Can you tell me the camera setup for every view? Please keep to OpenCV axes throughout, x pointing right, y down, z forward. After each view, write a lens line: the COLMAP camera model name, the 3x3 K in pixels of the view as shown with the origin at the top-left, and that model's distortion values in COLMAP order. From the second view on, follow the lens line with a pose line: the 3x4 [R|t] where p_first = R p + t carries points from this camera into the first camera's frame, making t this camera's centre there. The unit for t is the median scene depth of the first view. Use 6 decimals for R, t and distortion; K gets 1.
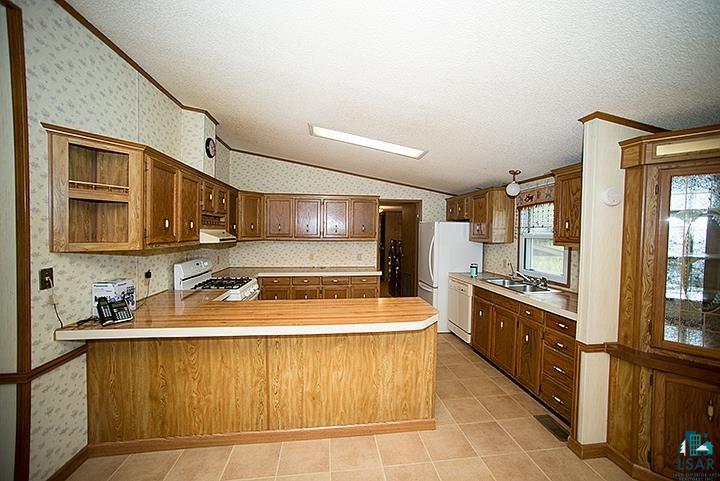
lens RADIAL K [[285.9, 0, 360.0], [0, 285.9, 240.5], [0, 0, 1]] dist [-0.055922, 0.026659]
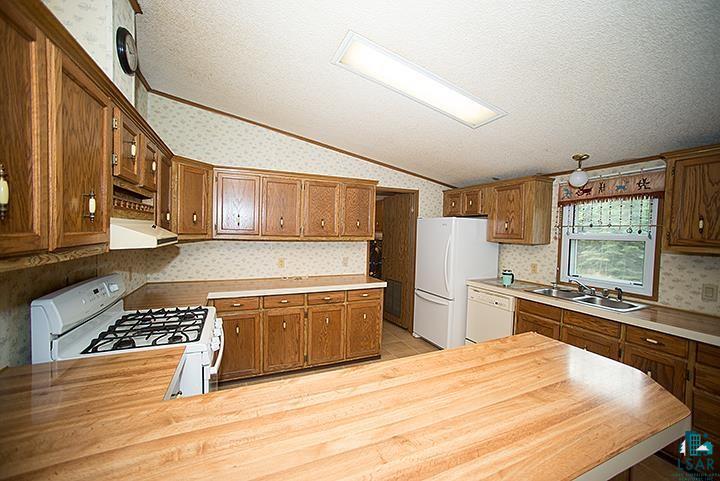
lens RADIAL K [[285.9, 0, 360.0], [0, 285.9, 240.5], [0, 0, 1]] dist [-0.055922, 0.026659]
pose [[0.958204, 0.002271, 0.286078, -0.362953], [-0.005460, 0.999932, 0.010349, -0.012941], [-0.286034, -0.011478, 0.958151, 0.537133]]
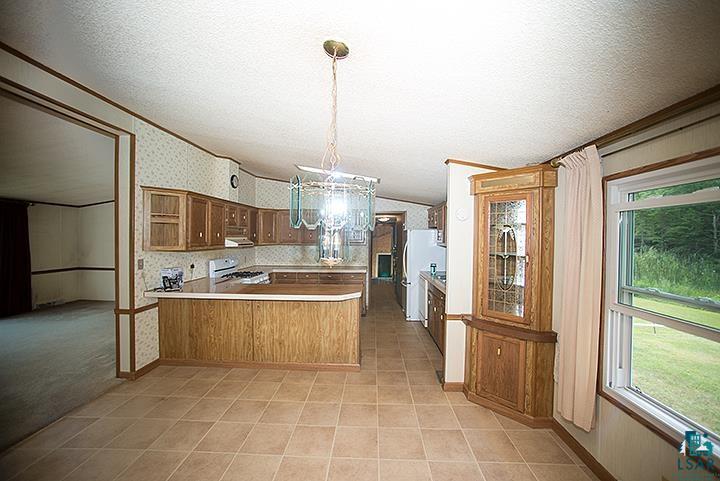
lens RADIAL K [[285.9, 0, 360.0], [0, 285.9, 240.5], [0, 0, 1]] dist [-0.055922, 0.026659]
pose [[0.986011, -0.003823, -0.166638, 0.458404], [0.000924, 0.999847, -0.017469, 0.003473], [0.166679, 0.017071, 0.985863, -0.432187]]
